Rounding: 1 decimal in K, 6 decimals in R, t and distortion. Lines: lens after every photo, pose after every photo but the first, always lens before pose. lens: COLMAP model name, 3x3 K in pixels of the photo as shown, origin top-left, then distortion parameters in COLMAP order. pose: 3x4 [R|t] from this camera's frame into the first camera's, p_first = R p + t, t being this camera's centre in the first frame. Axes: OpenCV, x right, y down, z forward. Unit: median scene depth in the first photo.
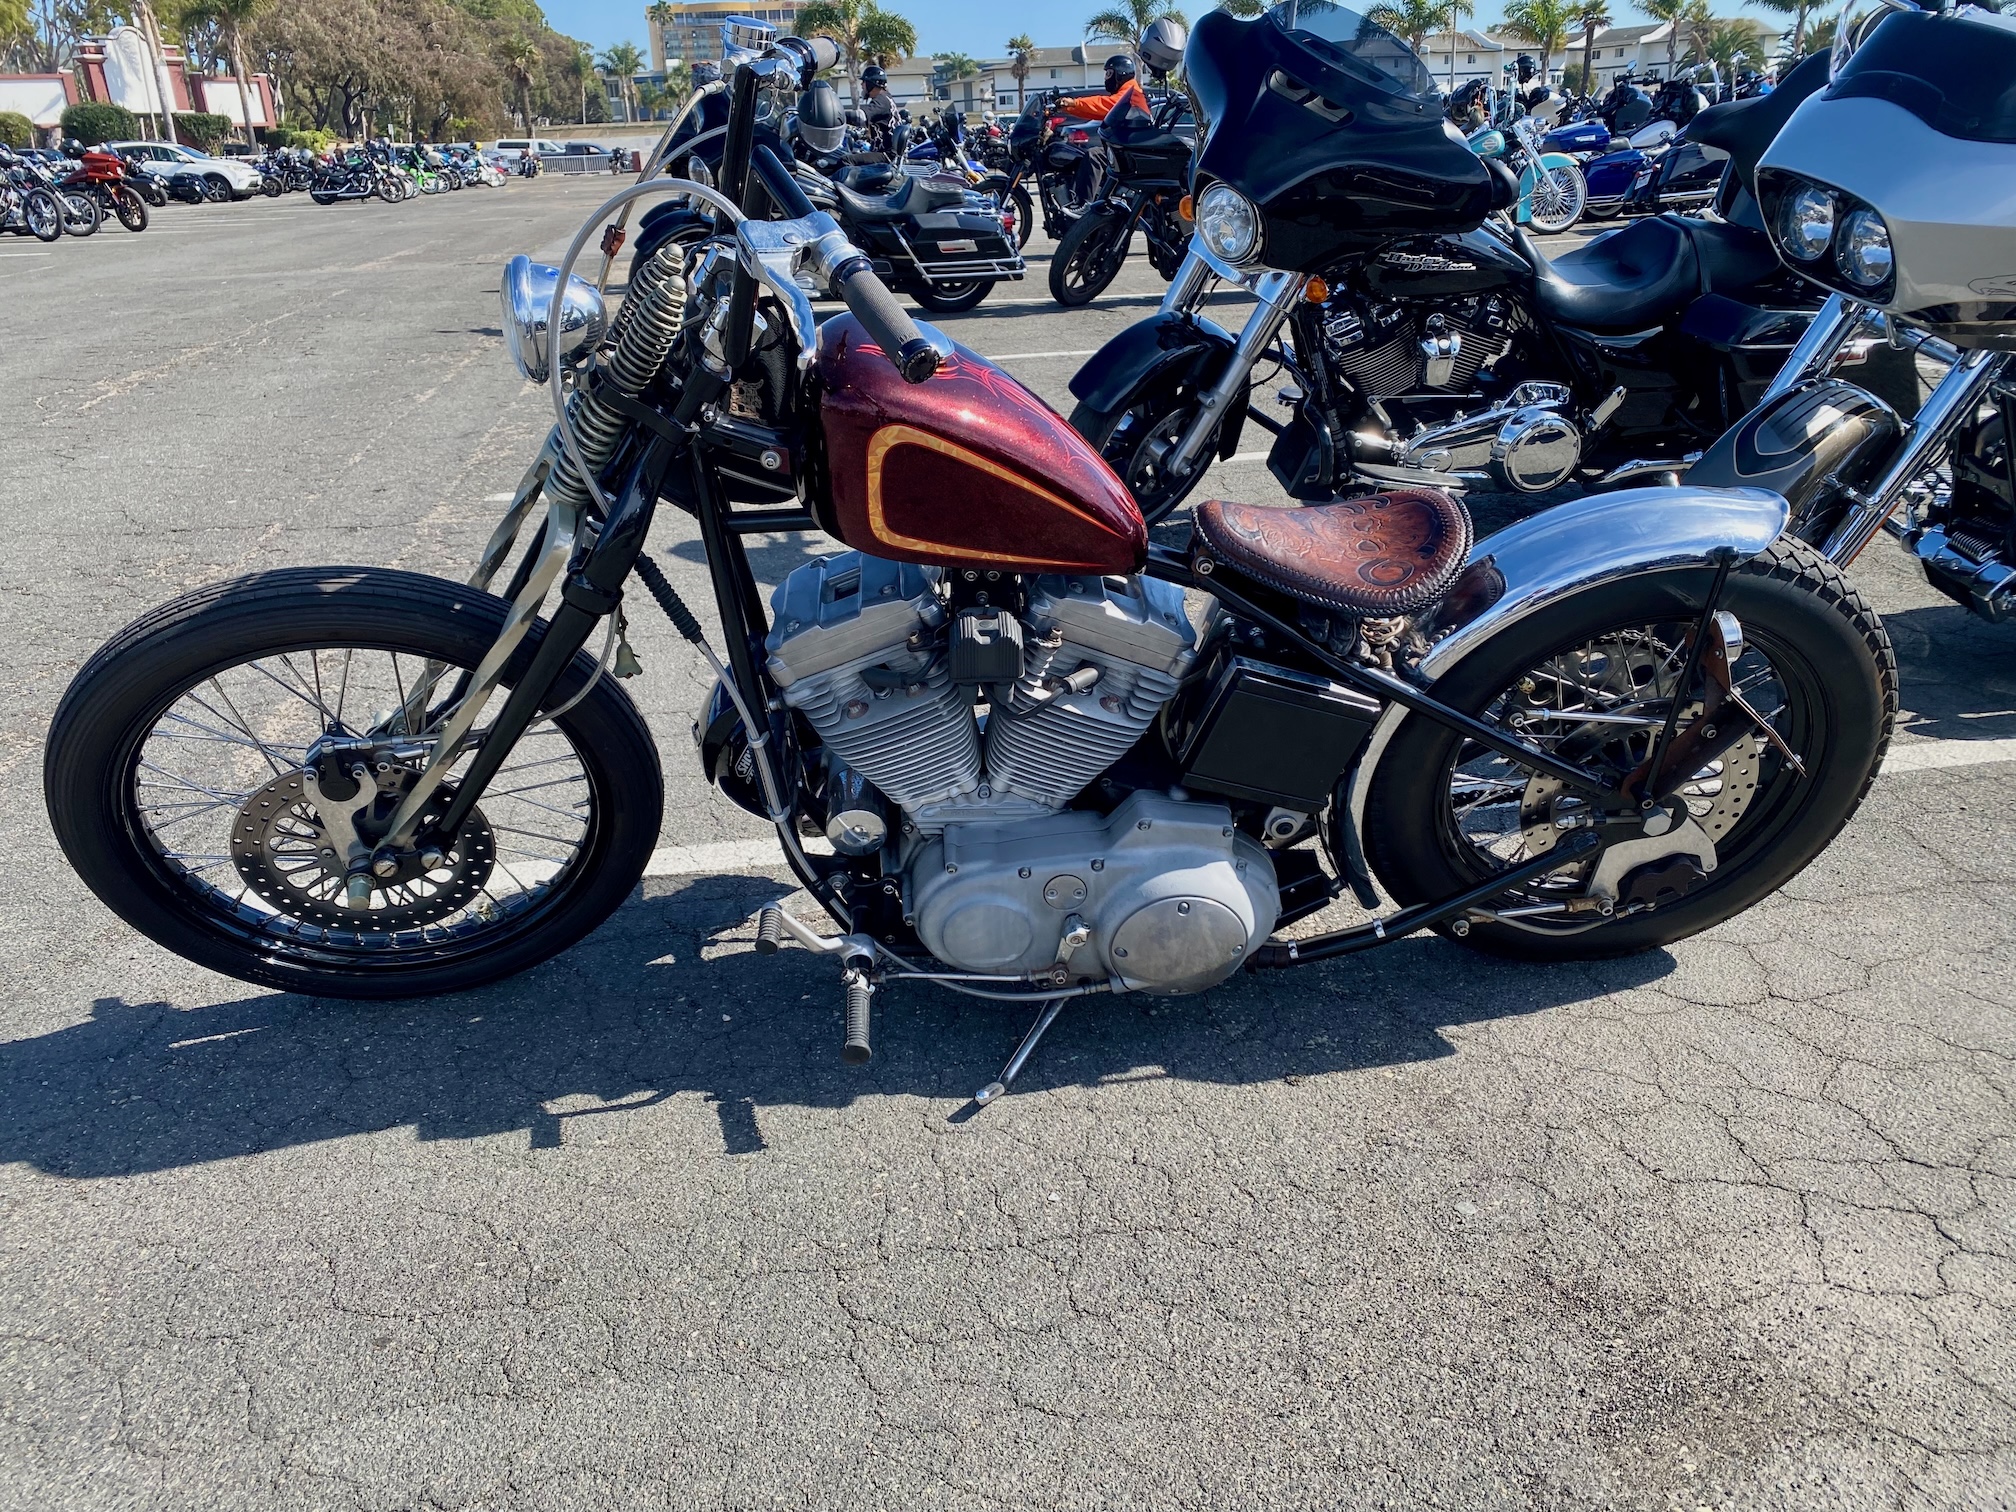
lens RADIAL K [[1516.6, 0, 1012.3], [0, 1516.6, 755.6], [0, 0, 1]] dist [0.008793, -0.002917]
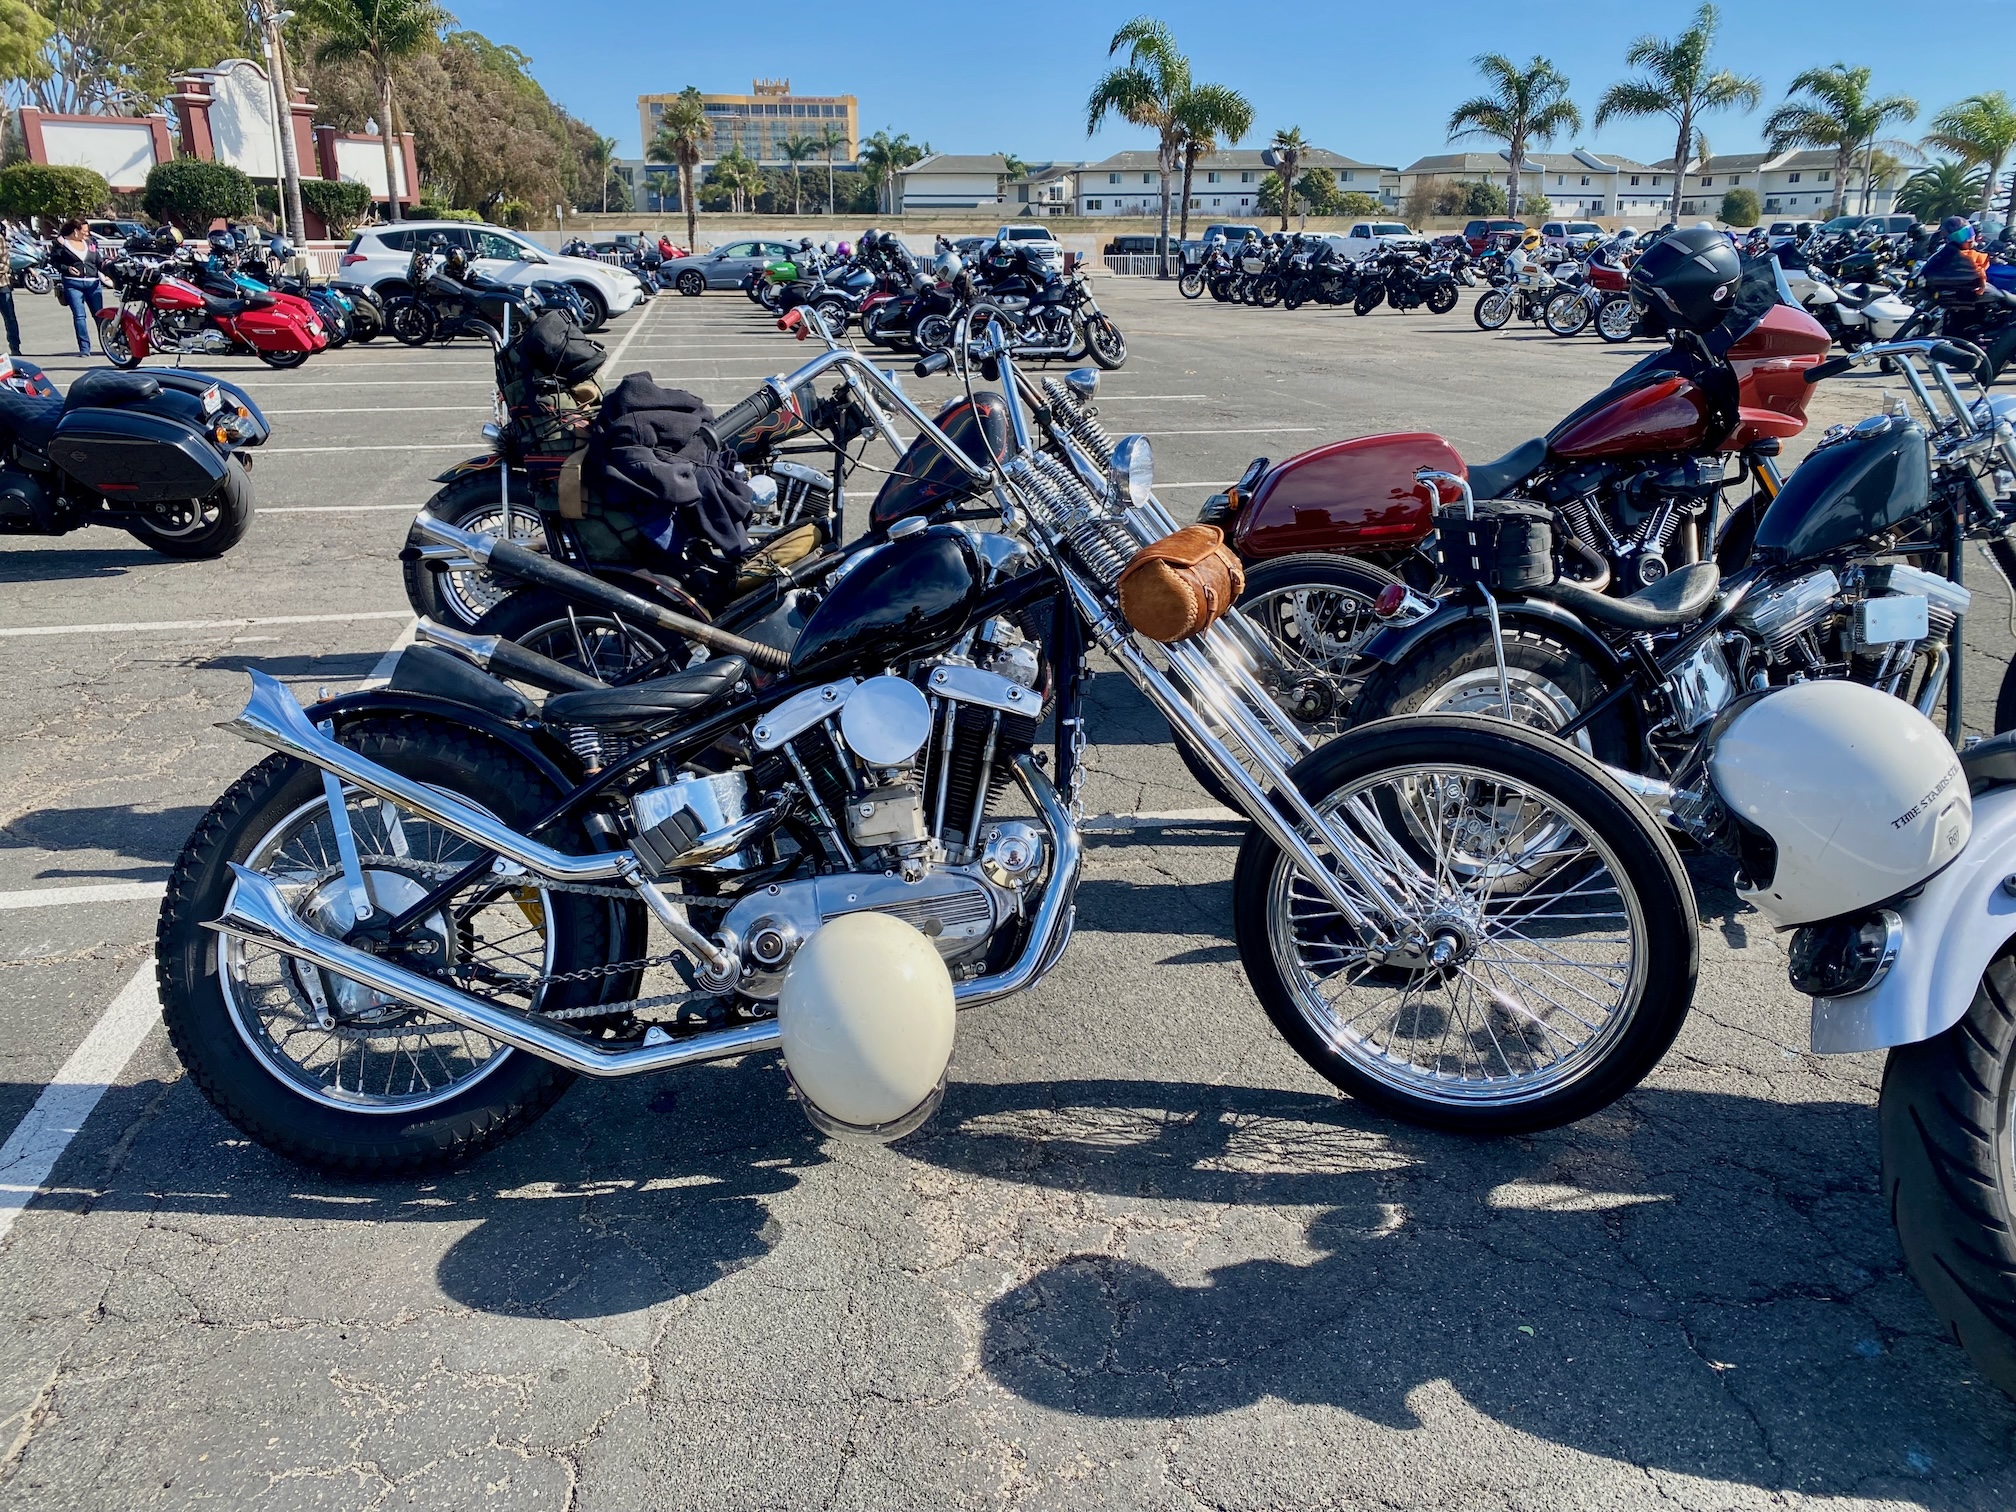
lens RADIAL K [[1516.6, 0, 1005.0], [0, 1516.6, 750.3], [0, 0, 1]] dist [0.008793, -0.002917]
pose [[0.998690, 0.021428, 0.046459, -0.232215], [-0.018462, 0.997820, -0.063361, -0.107552], [-0.047715, 0.062420, 0.996909, 0.269745]]
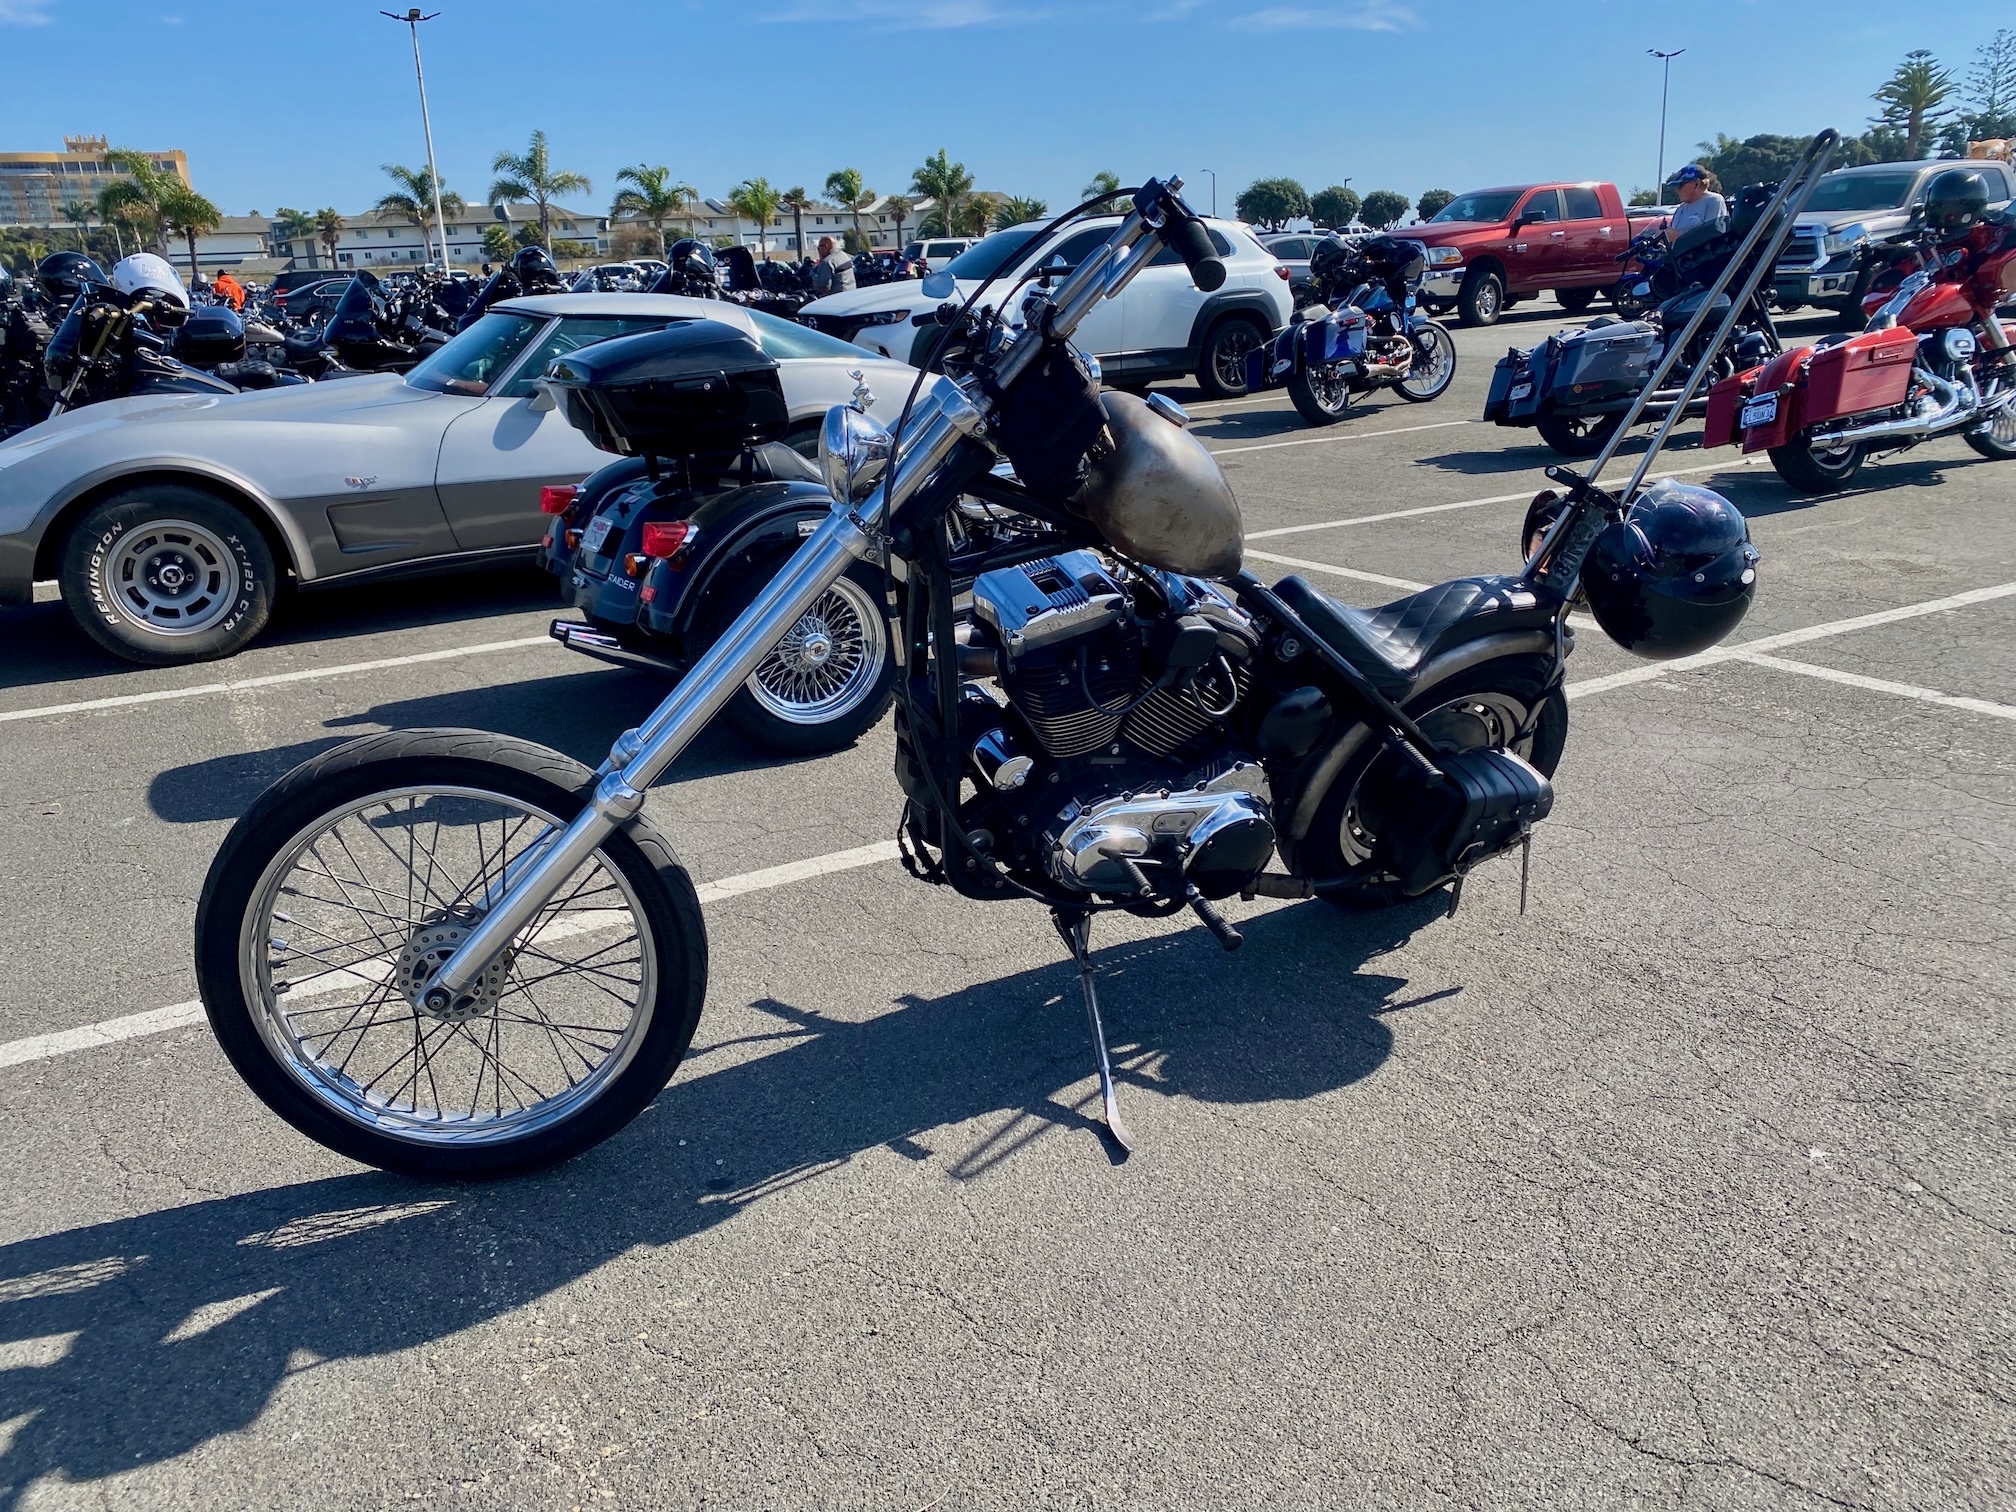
lens RADIAL K [[1516.6, 0, 1012.0], [0, 1516.6, 758.9], [0, 0, 1]] dist [0.008793, -0.002917]
pose [[0.931596, -0.116997, 0.344151, 0.055485], [0.145297, 0.987714, -0.057530, 0.100086], [-0.333192, 0.103599, 0.937150, -0.265286]]
